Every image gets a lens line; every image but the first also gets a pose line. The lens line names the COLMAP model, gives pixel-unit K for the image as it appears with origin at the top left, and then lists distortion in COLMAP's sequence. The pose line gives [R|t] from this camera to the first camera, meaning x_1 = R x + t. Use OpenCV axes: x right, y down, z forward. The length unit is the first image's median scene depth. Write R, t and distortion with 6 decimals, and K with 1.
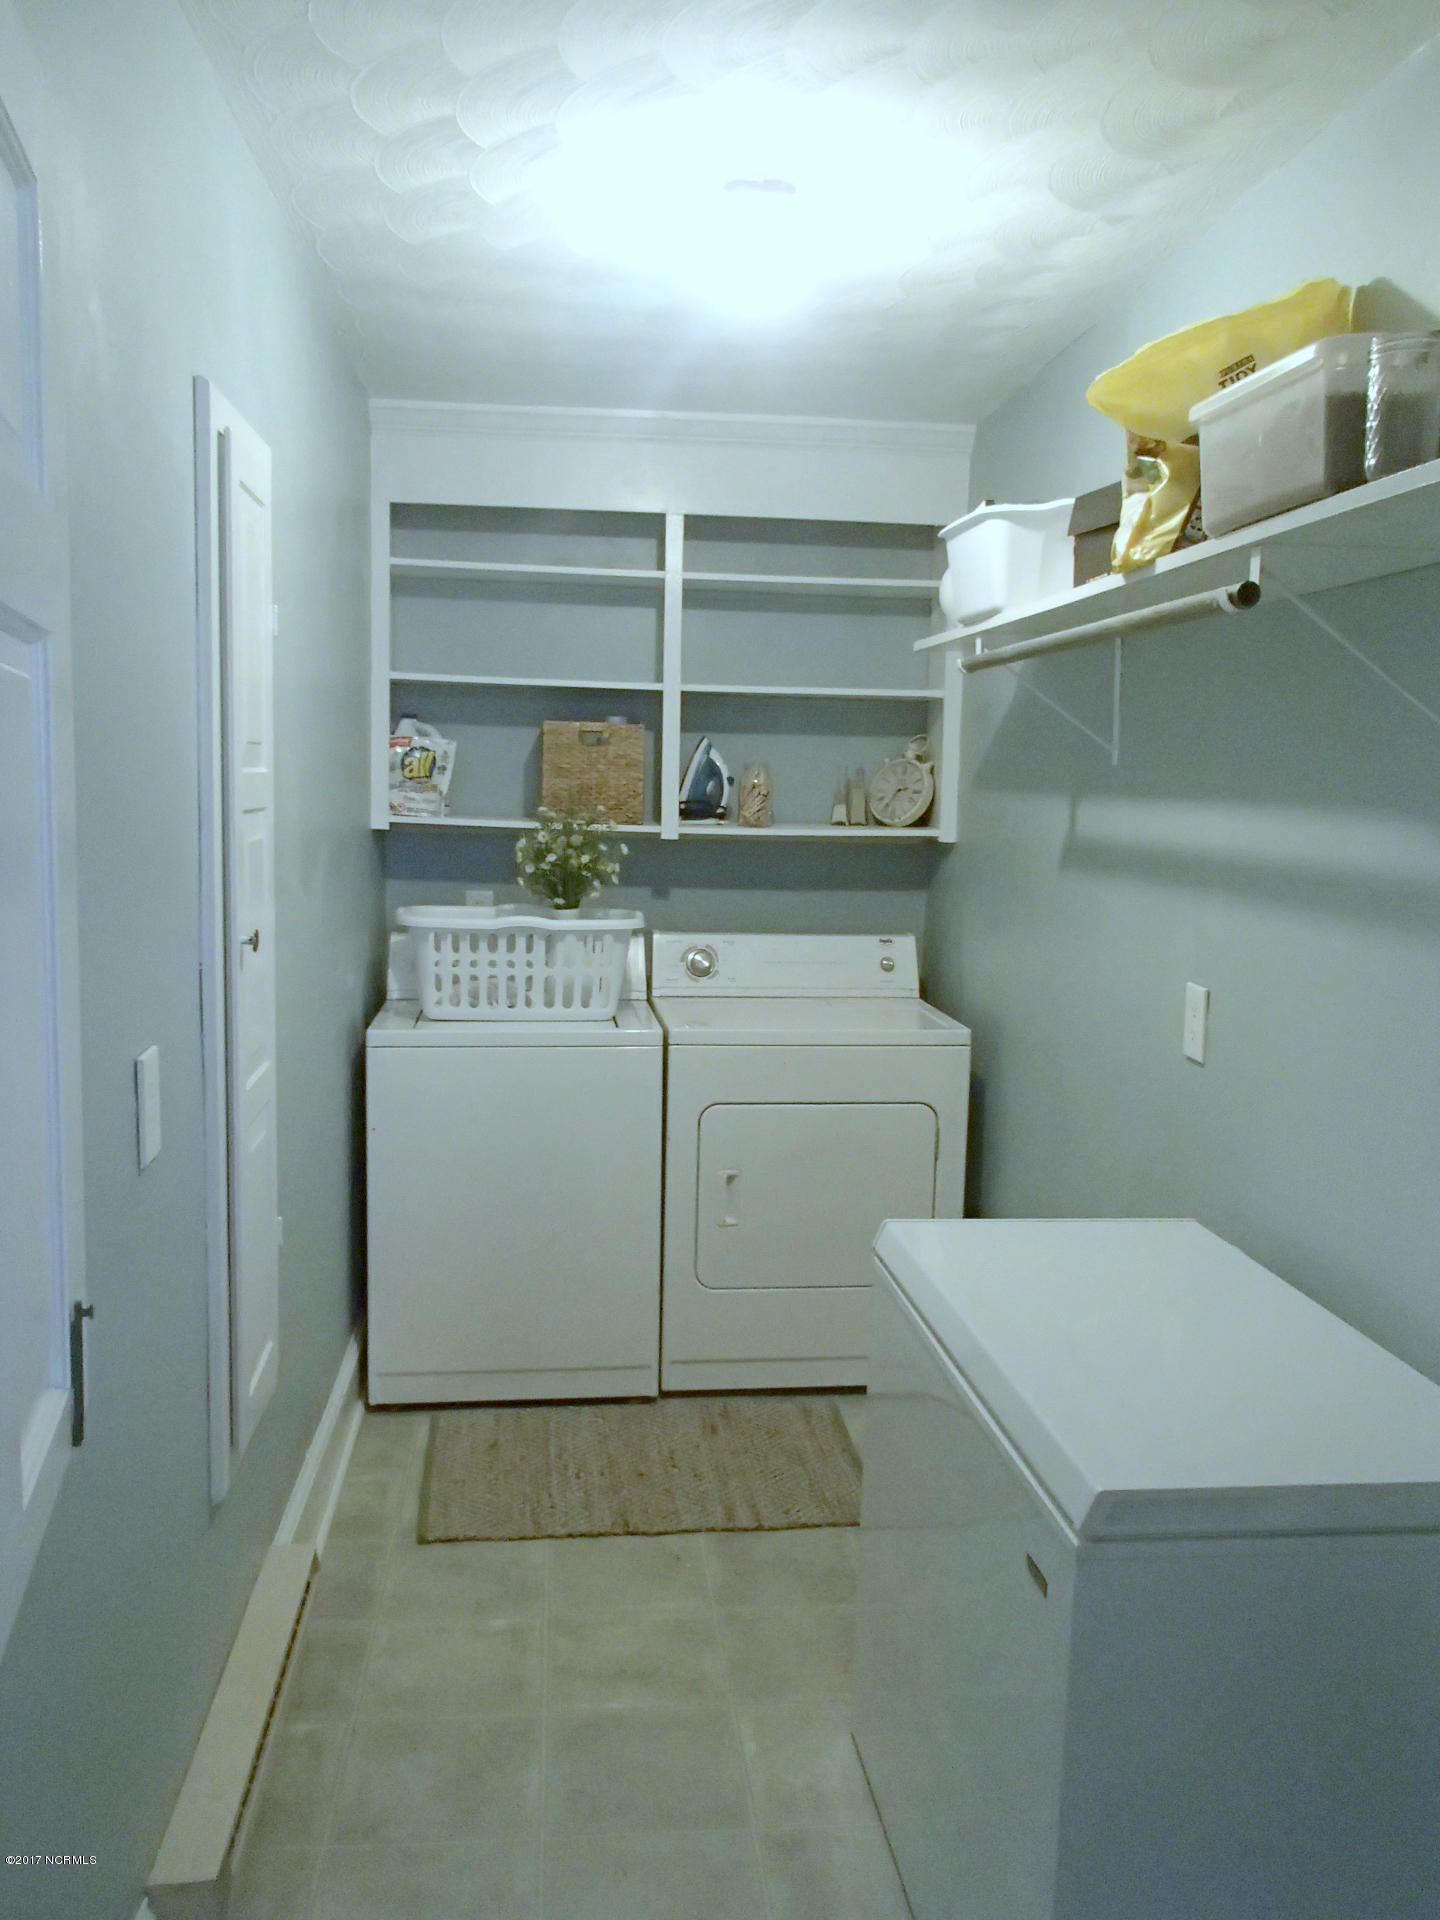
lens RADIAL K [[1603.8, 0, 720.9], [0, 1603.8, 955.0], [0, 0, 1]] dist [-0.000443, 0.016786]
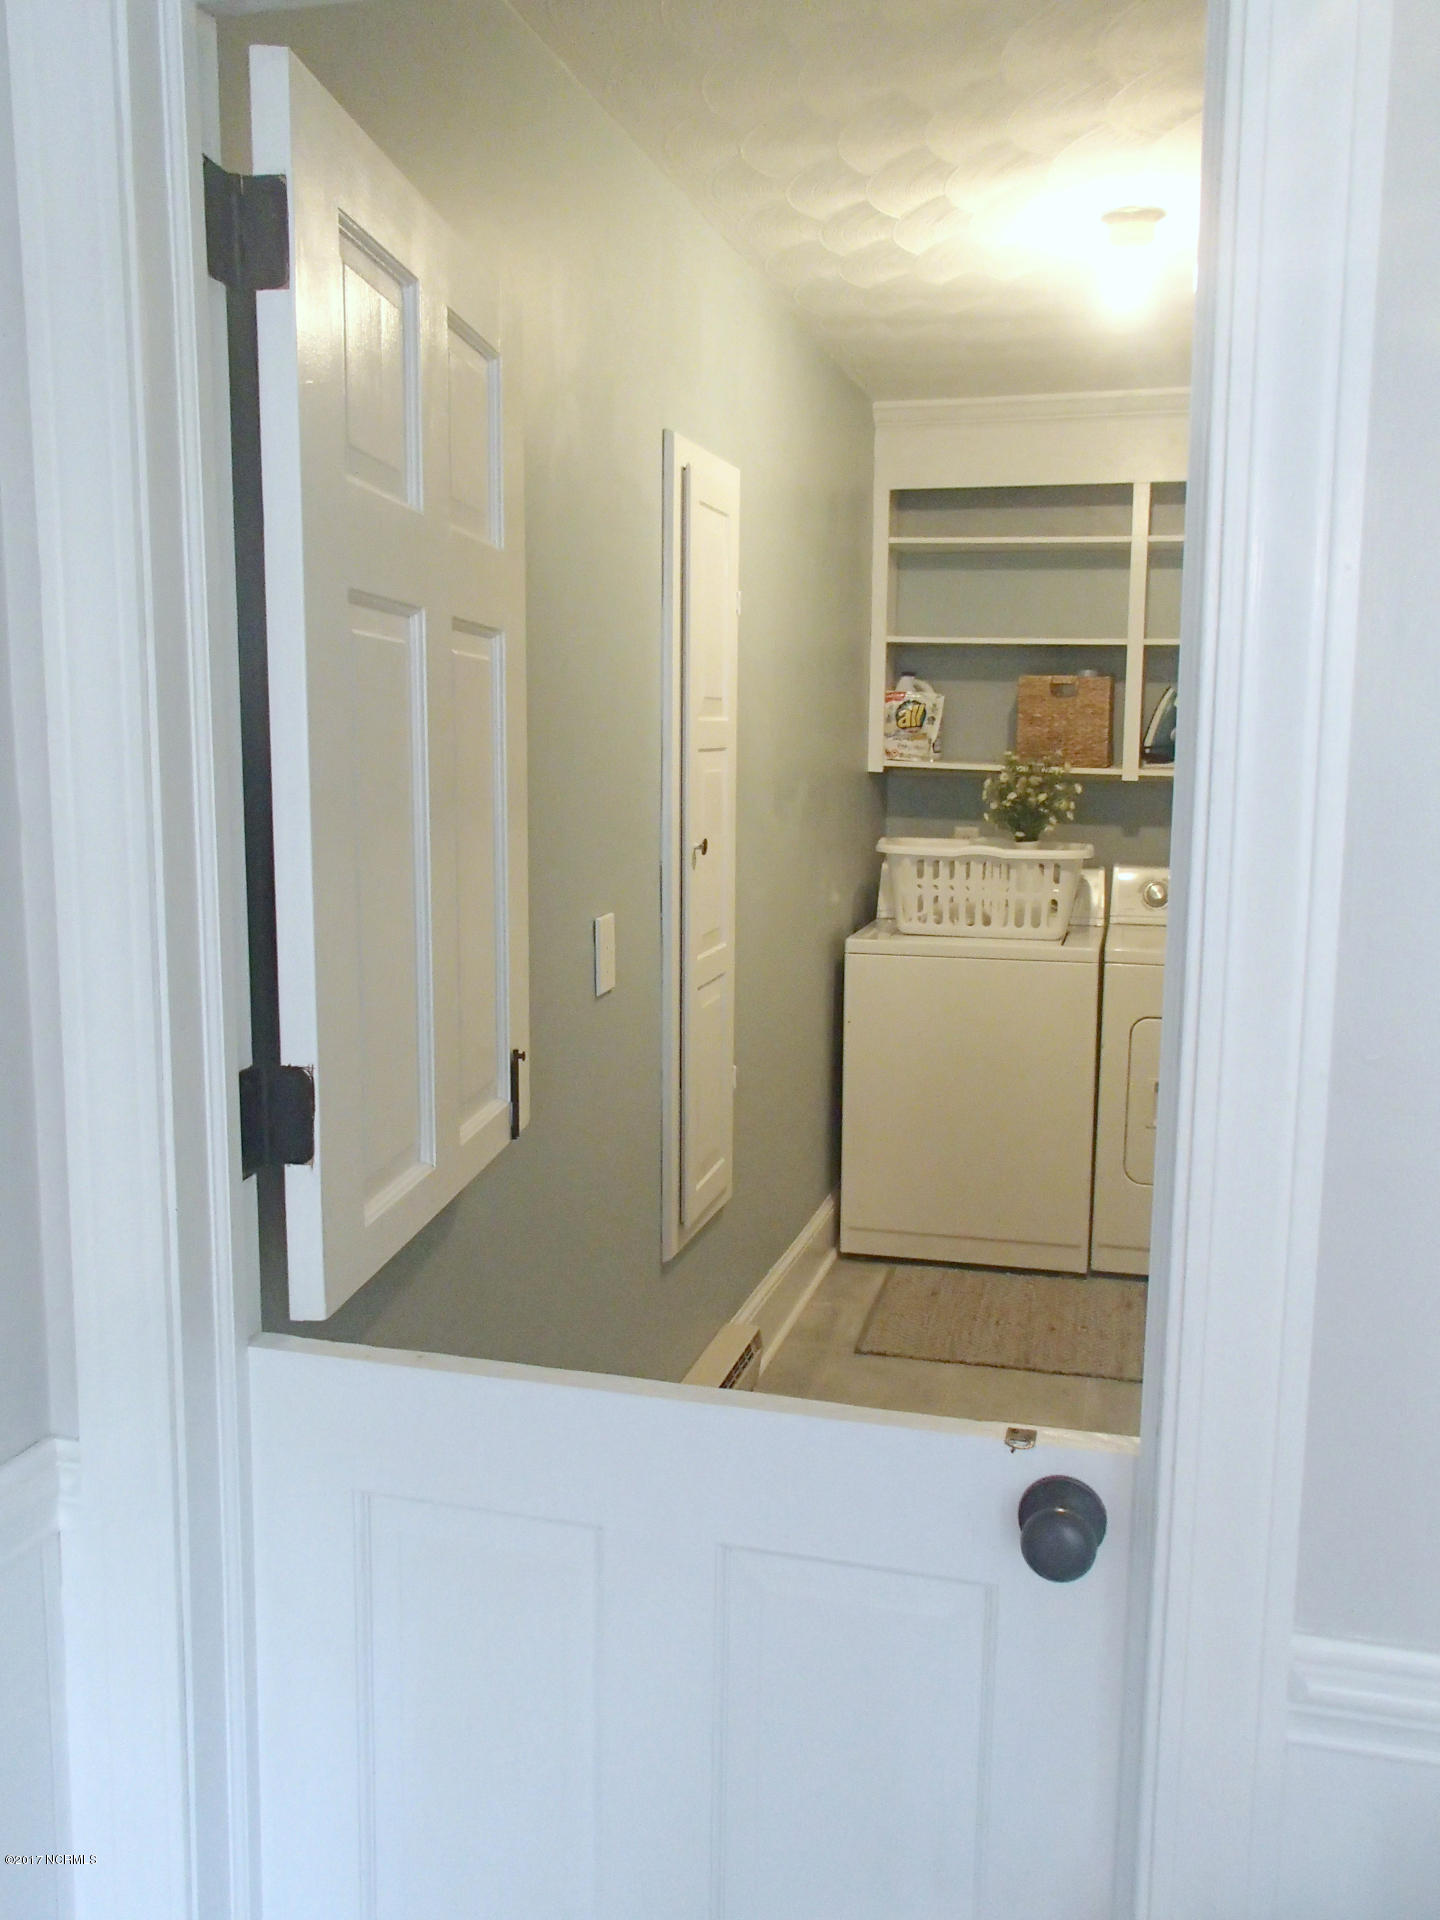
lens RADIAL K [[1603.8, 0, 721.7], [0, 1603.8, 961.4], [0, 0, 1]] dist [-0.000443, 0.016786]
pose [[0.929268, 0.041143, -0.367107, 0.126579], [-0.029875, 0.998893, 0.036325, 0.021692], [0.368196, -0.022789, 0.929469, -0.138834]]
